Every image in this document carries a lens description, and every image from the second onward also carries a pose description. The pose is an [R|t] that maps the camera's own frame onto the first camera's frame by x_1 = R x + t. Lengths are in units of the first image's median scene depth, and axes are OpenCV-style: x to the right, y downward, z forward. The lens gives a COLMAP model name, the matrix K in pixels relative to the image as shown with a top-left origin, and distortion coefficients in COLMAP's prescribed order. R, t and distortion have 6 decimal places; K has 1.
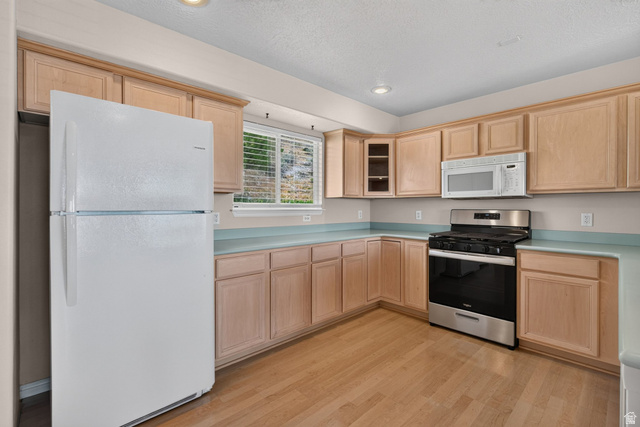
lens RADIAL K [[295.2, 0, 326.4], [0, 295.2, 210.9], [0, 0, 1]] dist [0.010209, 0.000210]
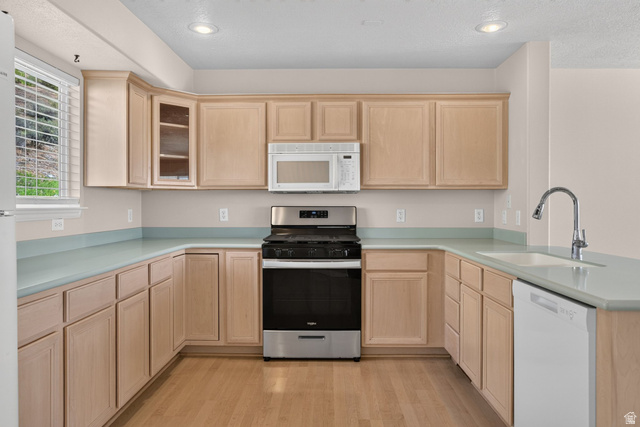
lens RADIAL K [[440.9, 0, 325.9], [0, 440.9, 211.6], [0, 0, 1]] dist [-0.023720, 0.027802]
pose [[0.705608, -0.012579, 0.708491, -0.330950], [0.009969, 0.999920, 0.007824, 0.000882], [-0.708532, 0.001542, 0.705677, 0.107606]]
